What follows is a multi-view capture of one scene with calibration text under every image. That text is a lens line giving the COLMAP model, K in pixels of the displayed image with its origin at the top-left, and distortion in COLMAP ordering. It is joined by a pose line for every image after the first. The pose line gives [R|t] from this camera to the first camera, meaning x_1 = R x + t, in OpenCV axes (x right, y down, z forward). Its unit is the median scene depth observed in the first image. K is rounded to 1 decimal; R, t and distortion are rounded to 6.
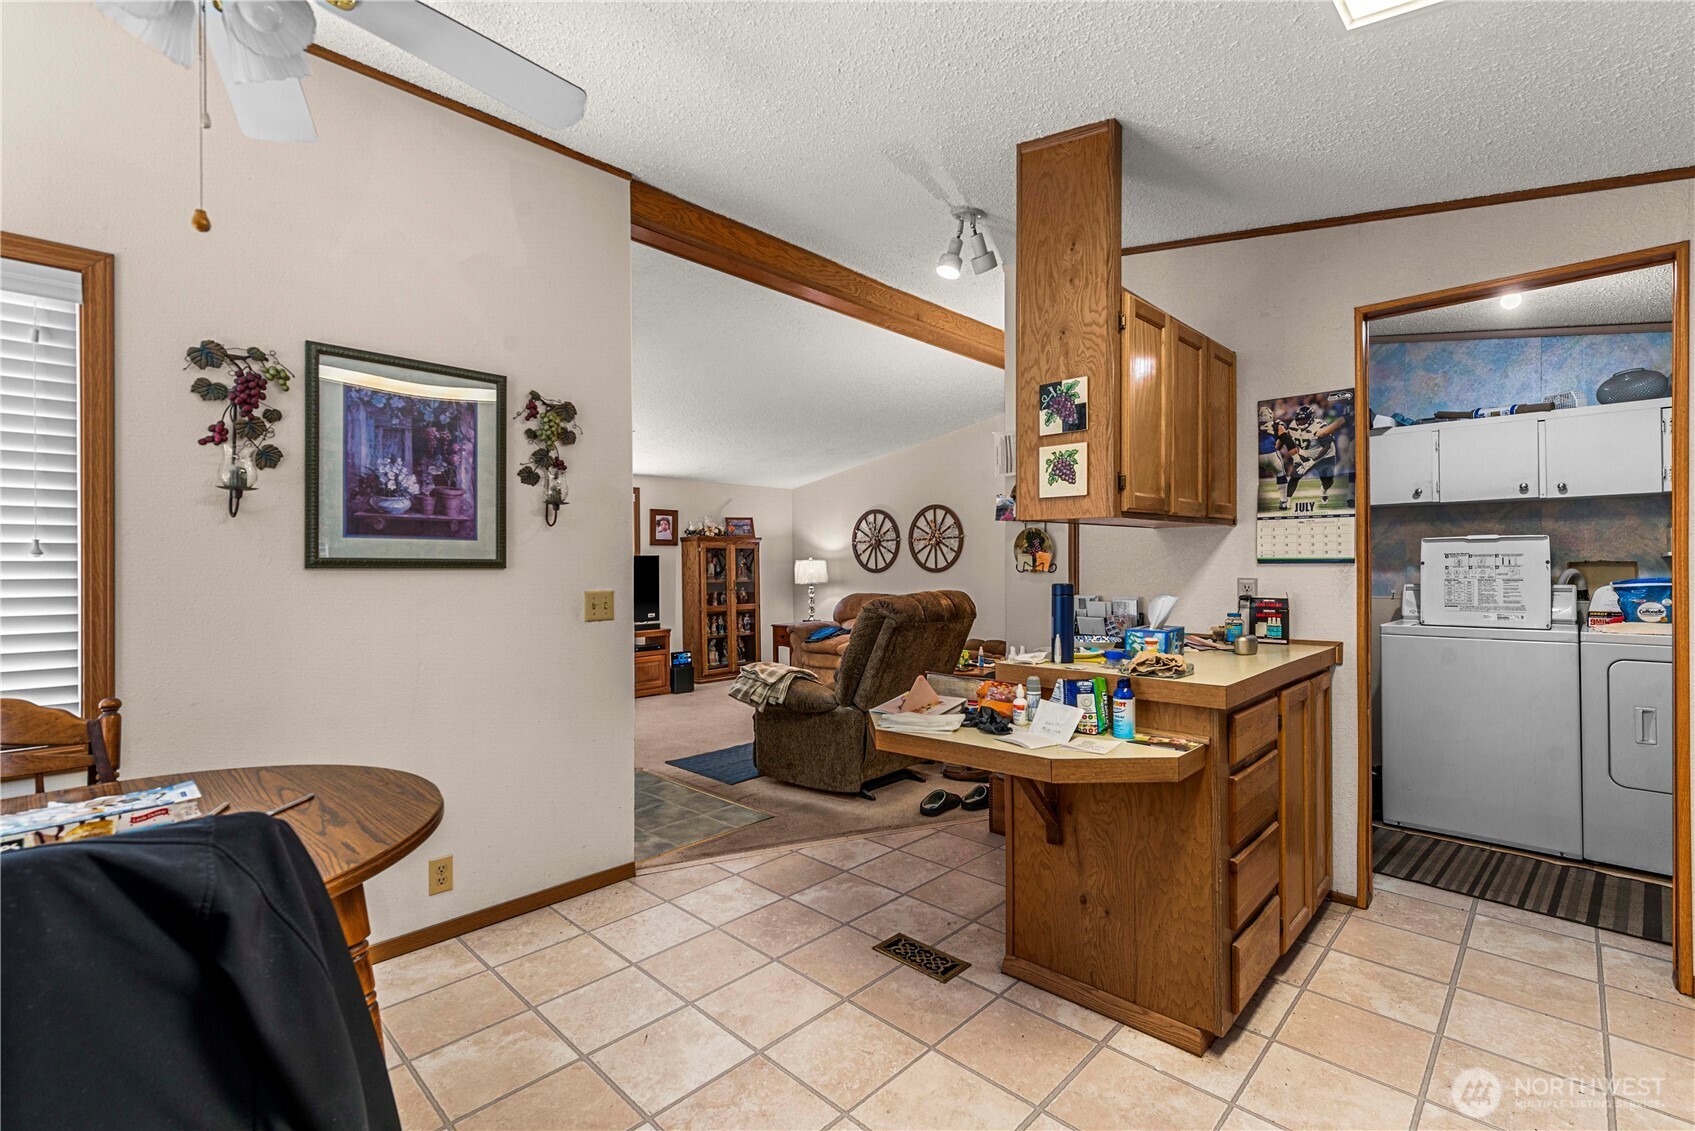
lens RADIAL K [[733.1, 0, 861.7], [0, 733.1, 572.8], [0, 0, 1]] dist [0.000124, -0.000463]
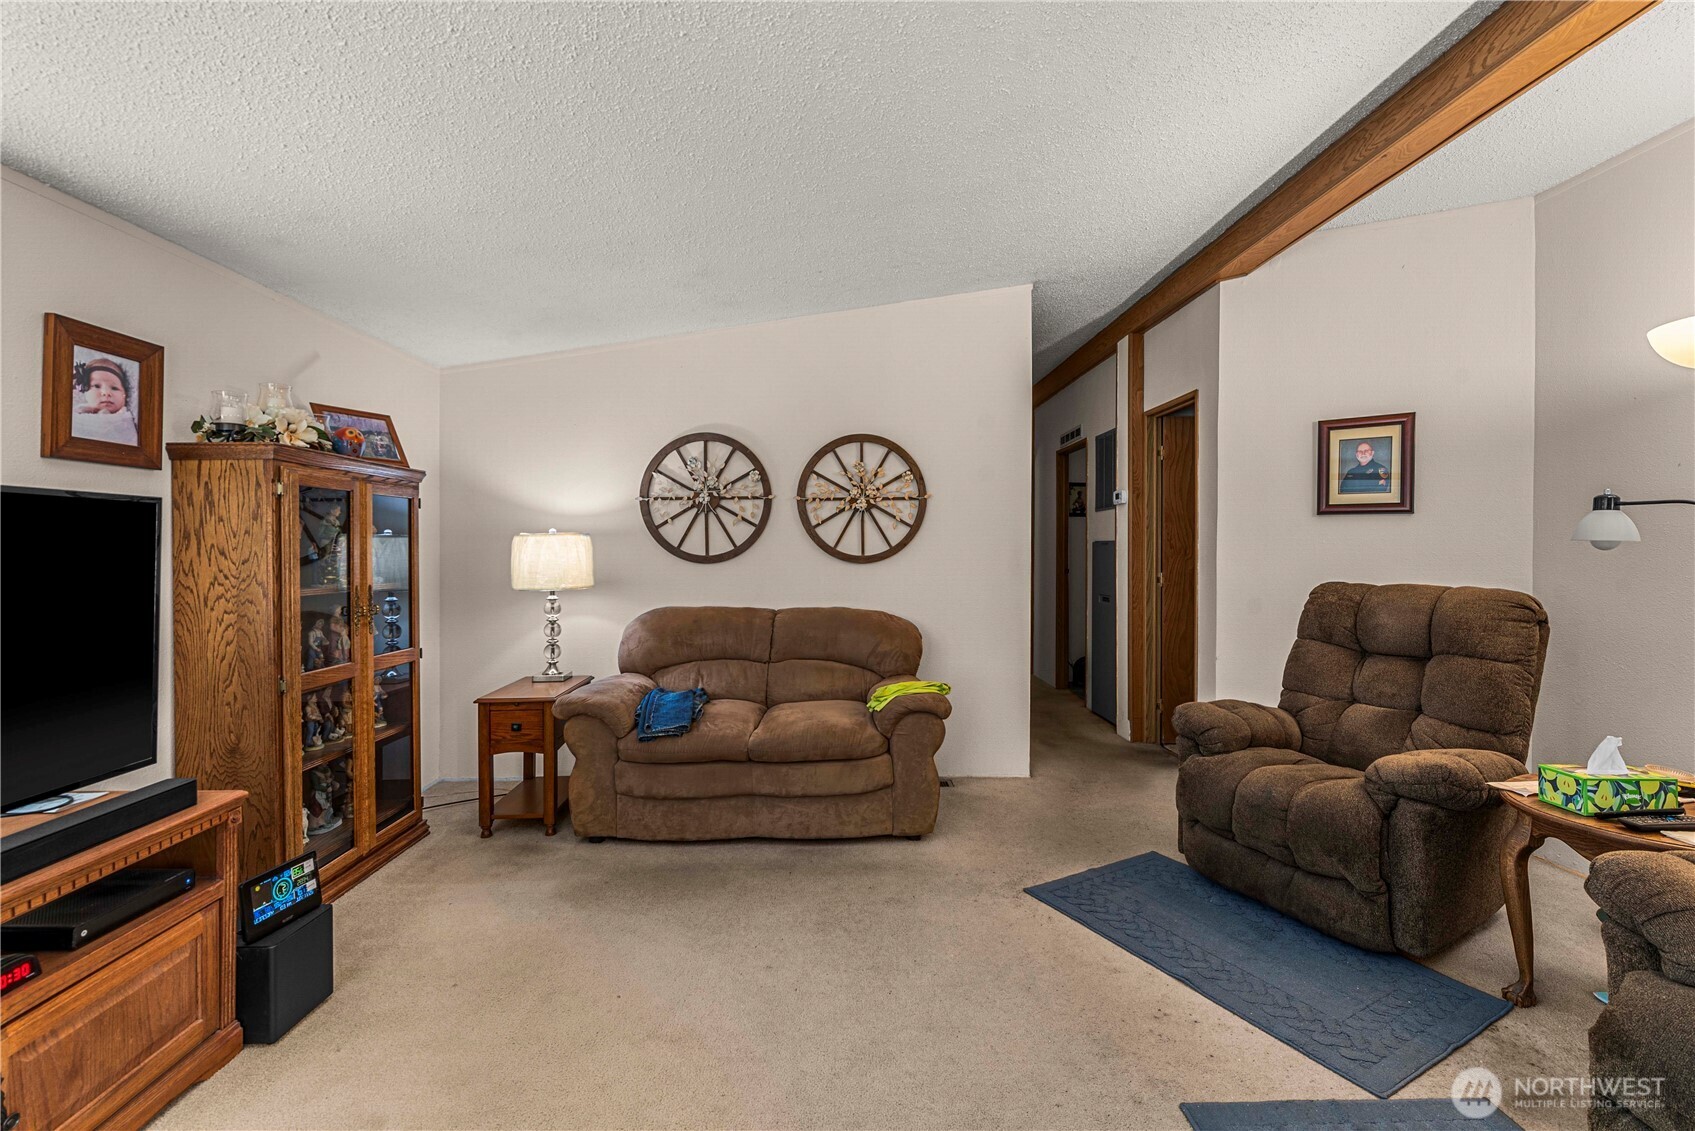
lens RADIAL K [[730.3, 0, 845.3], [0, 730.3, 552.2], [0, 0, 1]] dist [-0.000721, -0.000206]
pose [[0.697309, 0.007109, 0.716736, -0.269248], [-0.003354, 0.999972, -0.006655, -0.004903], [-0.716763, 0.002237, 0.697313, 0.618150]]
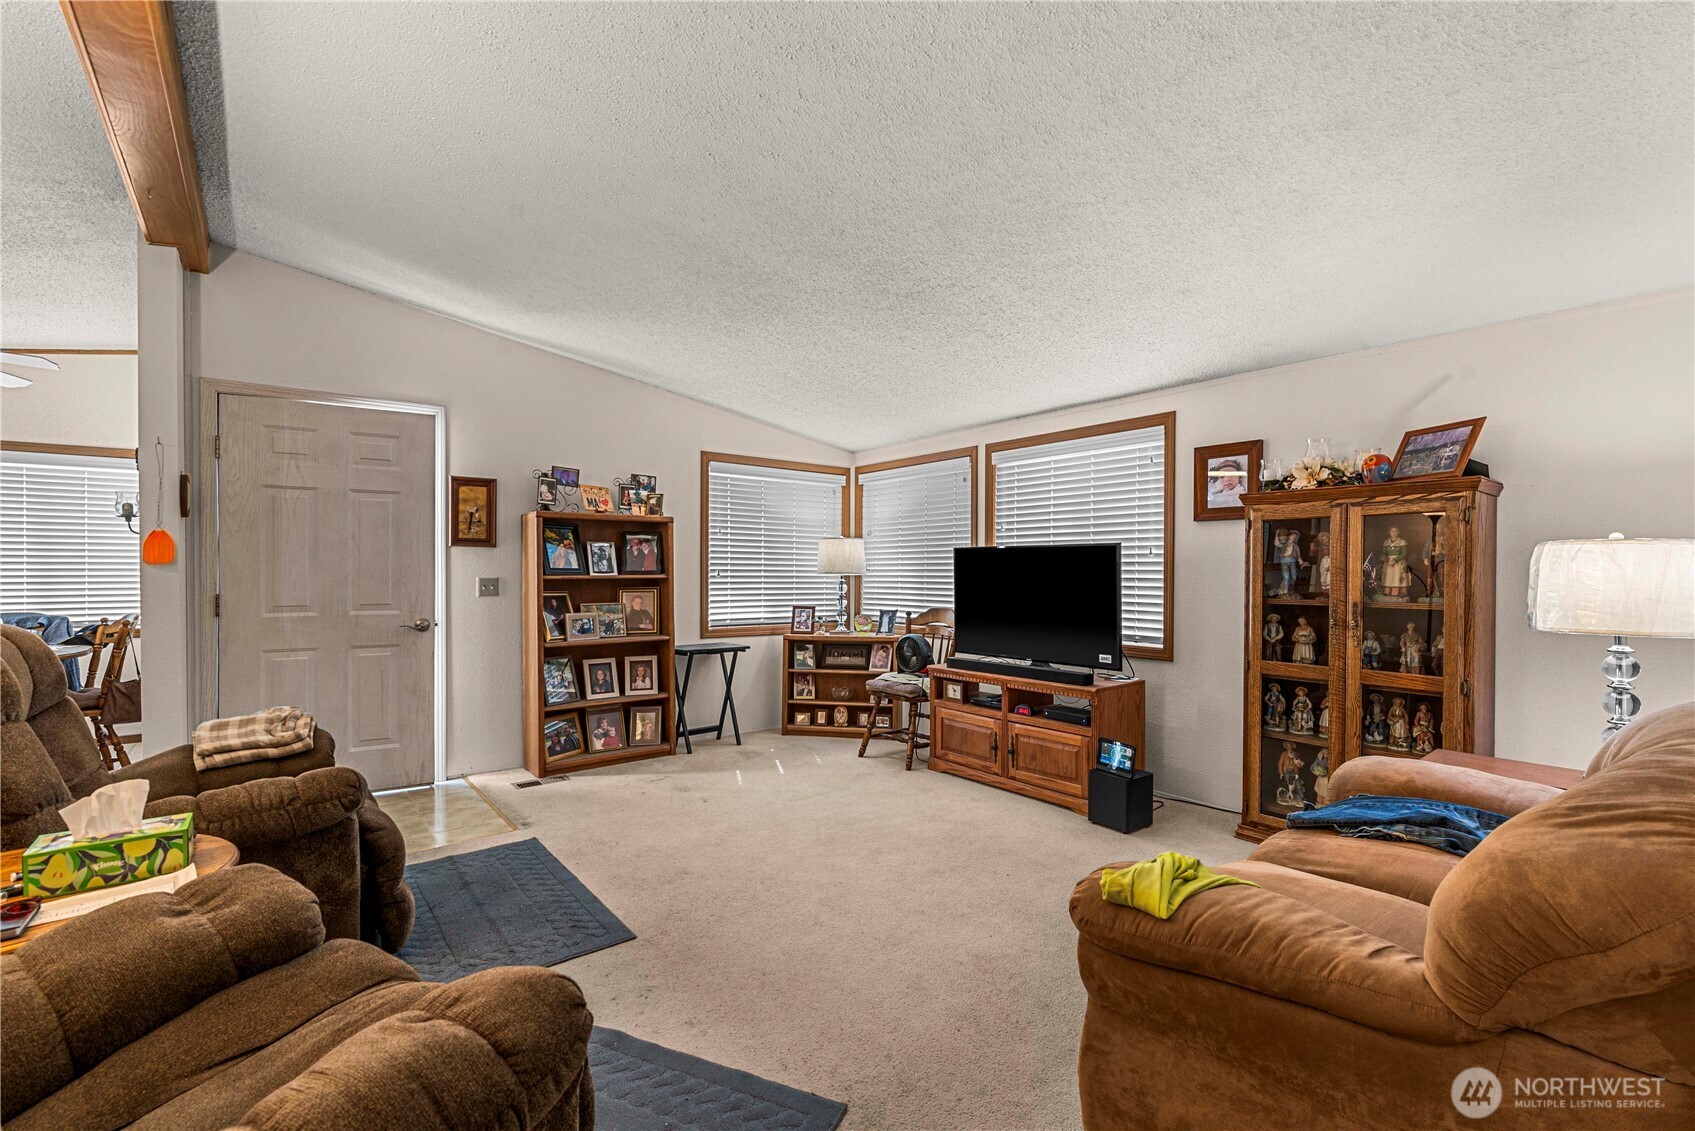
lens RADIAL K [[733.1, 0, 861.7], [0, 733.1, 572.8], [0, 0, 1]] dist [0.000124, -0.000463]
pose [[-0.114859, 0.016120, -0.993251, 0.219345], [-0.007696, 0.999824, 0.017116, -0.009629], [0.993352, 0.009610, -0.114715, 0.813161]]
